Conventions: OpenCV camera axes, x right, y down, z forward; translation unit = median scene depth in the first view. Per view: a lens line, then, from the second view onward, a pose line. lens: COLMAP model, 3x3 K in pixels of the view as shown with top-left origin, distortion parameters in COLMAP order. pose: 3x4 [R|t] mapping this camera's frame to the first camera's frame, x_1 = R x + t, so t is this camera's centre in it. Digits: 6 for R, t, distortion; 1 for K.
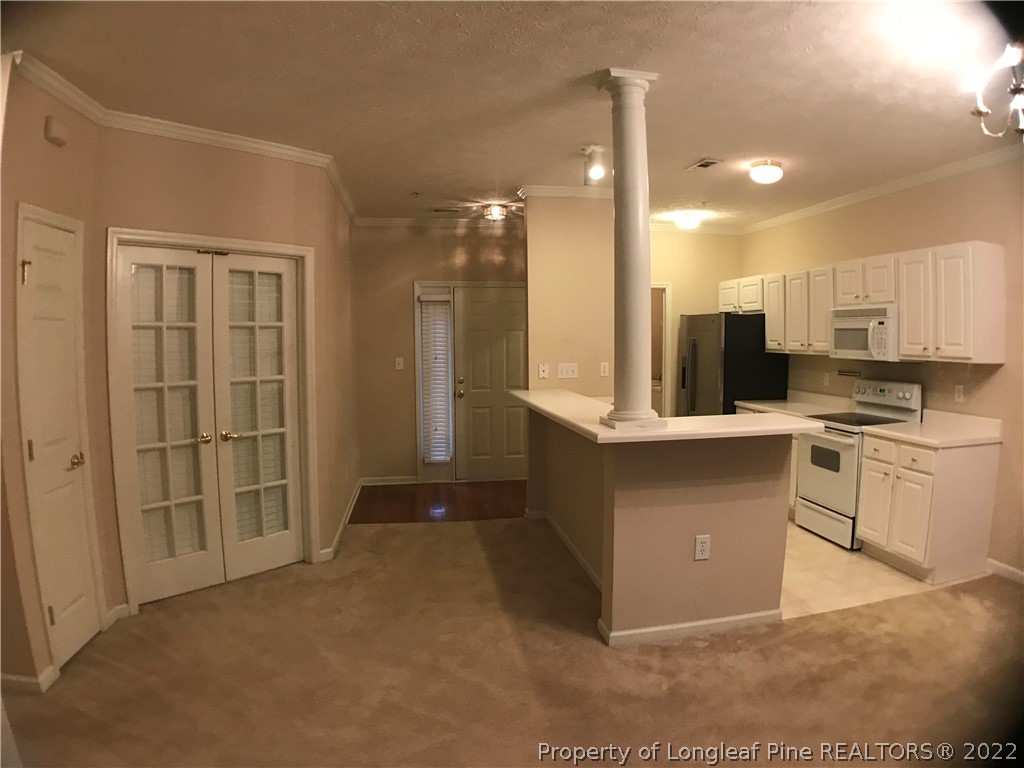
lens RADIAL K [[624.6, 0, 525.4], [0, 624.6, 376.3], [0, 0, 1]] dist [-0.142728, -0.003595]
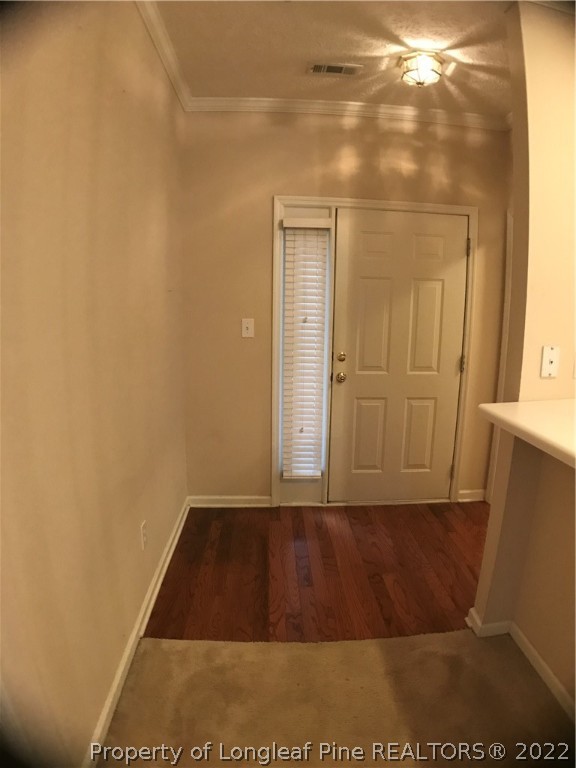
lens RADIAL K [[468.5, 0, 302.5], [0, 468.5, 388.4], [0, 0, 1]] dist [-0.142728, -0.003595]
pose [[0.994516, 0.042127, -0.095730, -0.106692], [-0.030142, 0.991904, 0.123362, -0.021099], [0.100152, -0.119800, 0.987734, 0.567007]]
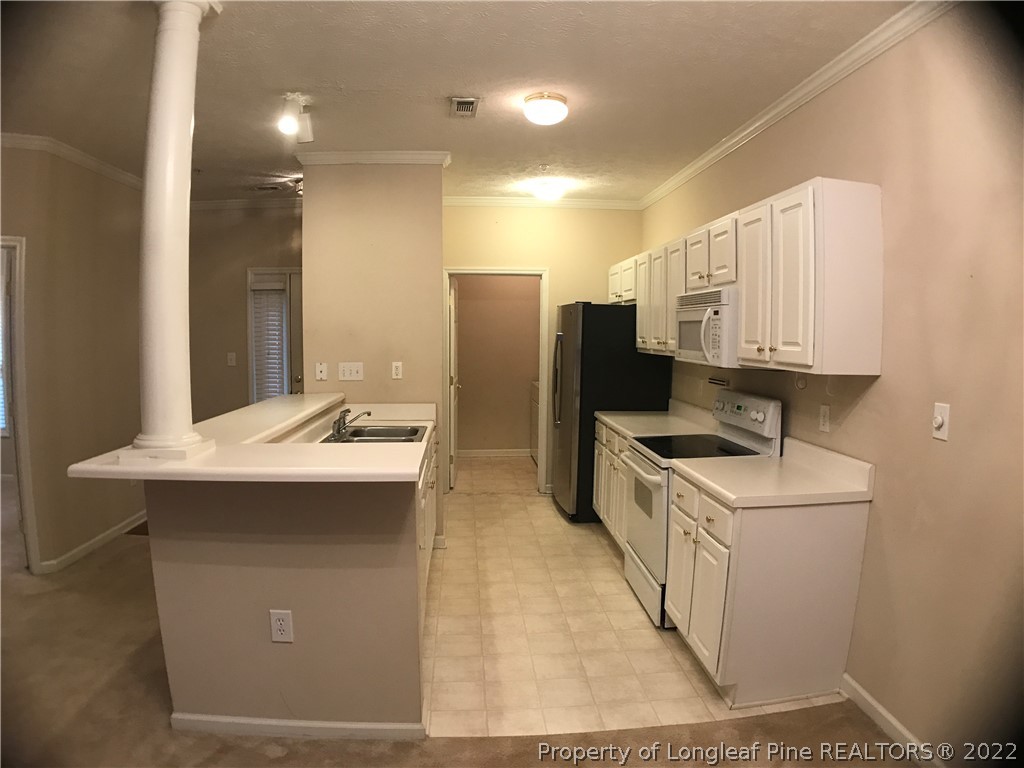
lens RADIAL K [[624.6, 0, 494.9], [0, 624.6, 384.2], [0, 0, 1]] dist [-0.142728, -0.003595]
pose [[0.990308, 0.023067, -0.136958, 0.328287], [-0.020306, 0.999562, 0.021520, -0.011651], [0.137395, -0.018531, 0.990343, 0.181285]]
